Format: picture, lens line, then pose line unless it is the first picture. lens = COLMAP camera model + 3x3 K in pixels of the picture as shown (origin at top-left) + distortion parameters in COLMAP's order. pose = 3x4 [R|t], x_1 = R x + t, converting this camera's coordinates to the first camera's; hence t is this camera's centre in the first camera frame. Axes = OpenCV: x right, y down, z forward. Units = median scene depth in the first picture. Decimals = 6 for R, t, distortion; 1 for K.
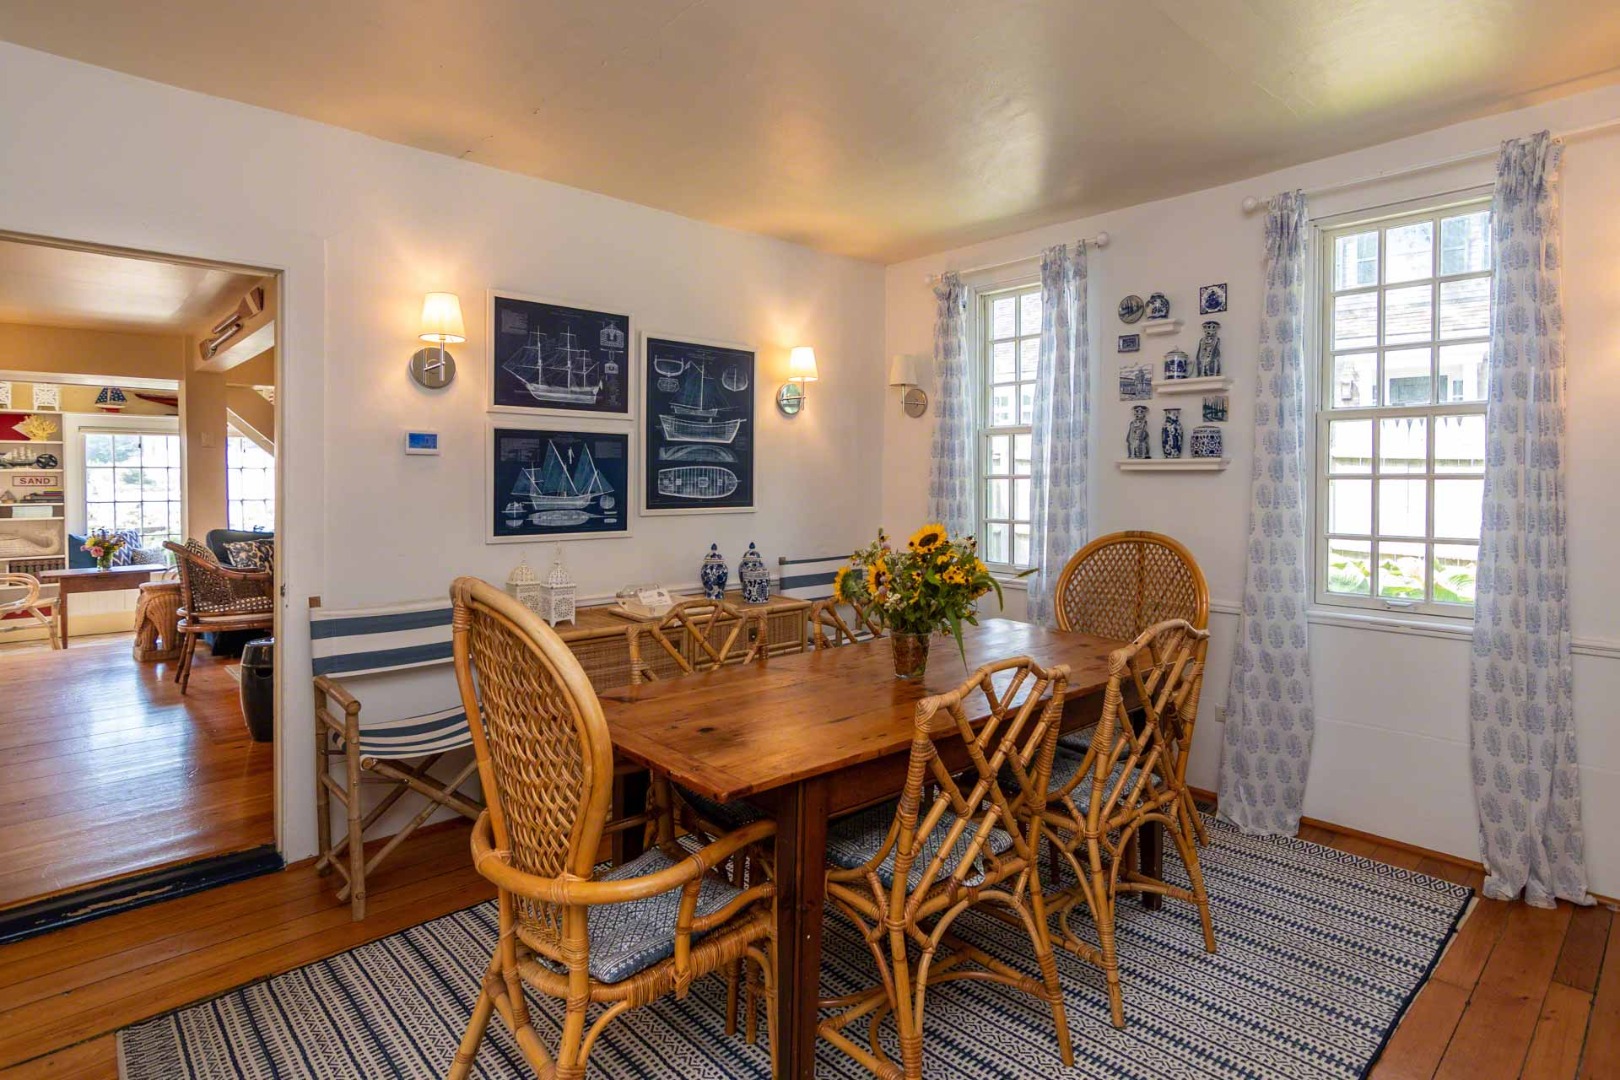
lens RADIAL K [[840.9, 0, 850.0], [0, 840.9, 494.3], [0, 0, 1]] dist [-0.000796, 0.000445]
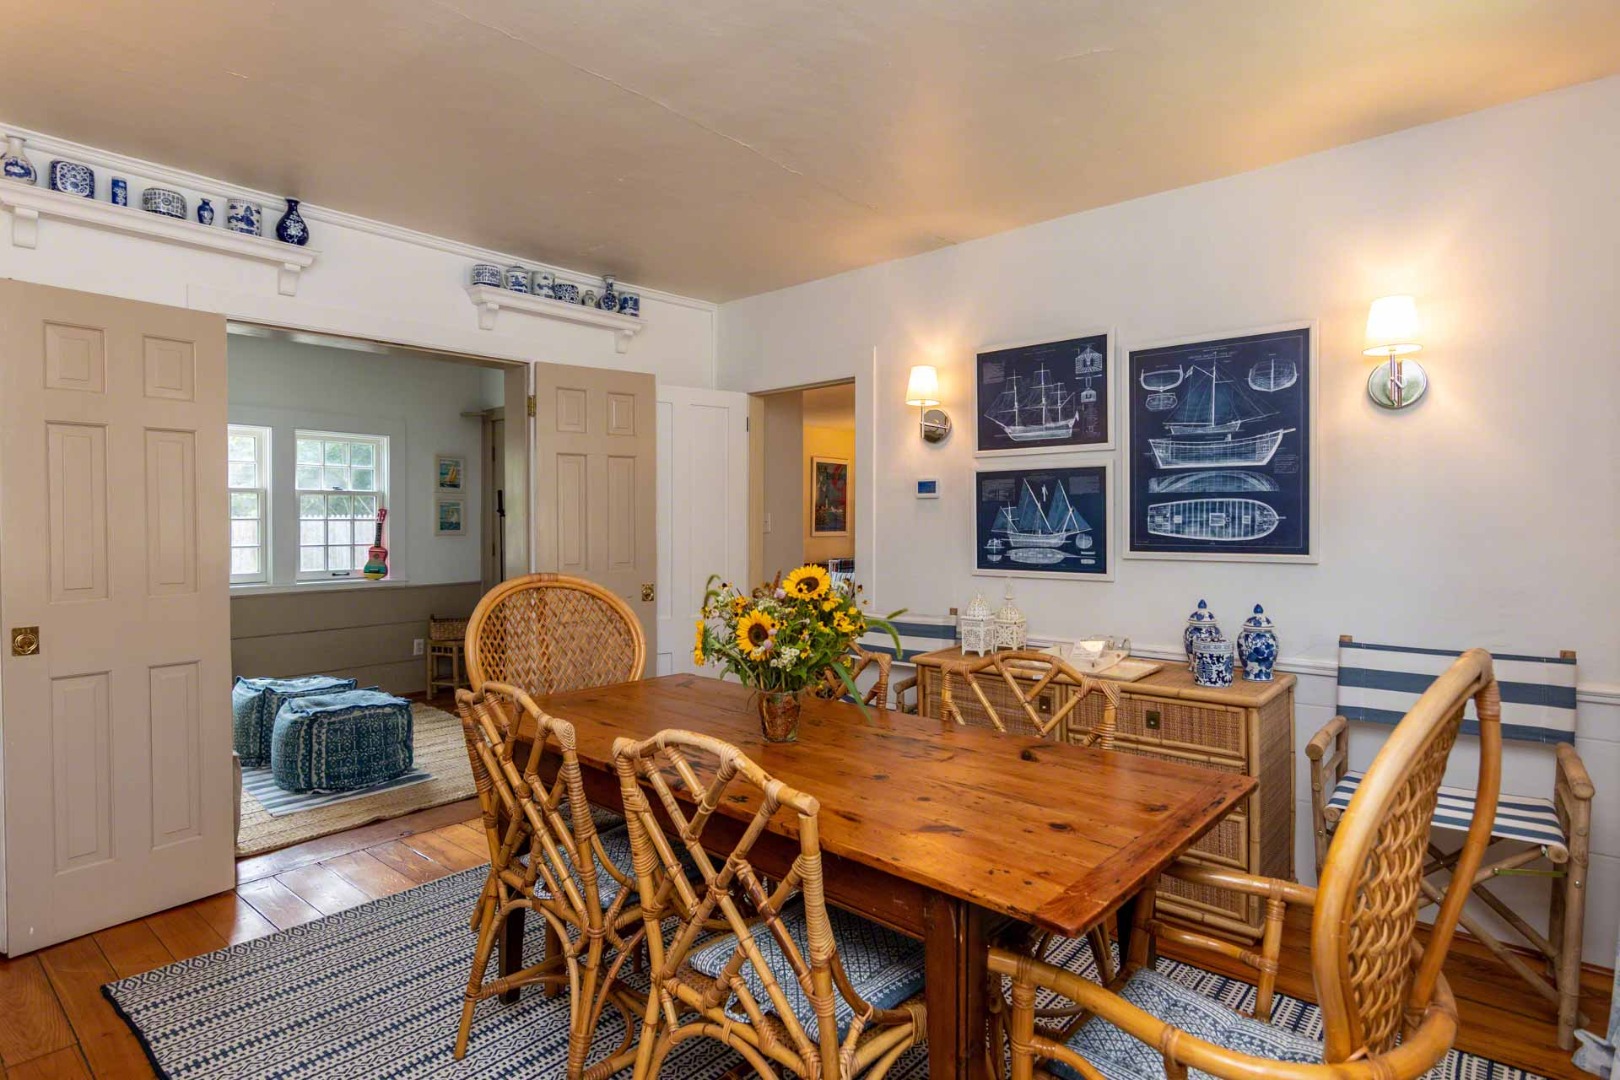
lens RADIAL K [[854.6, 0, 807.4], [0, 854.6, 530.4], [0, 0, 1]] dist [0.003328, 0.000726]
pose [[0.072258, 0.011079, -0.997324, 0.626235], [-0.011034, 0.999886, 0.010308, -0.009221], [0.997325, 0.010260, 0.072372, 0.624938]]
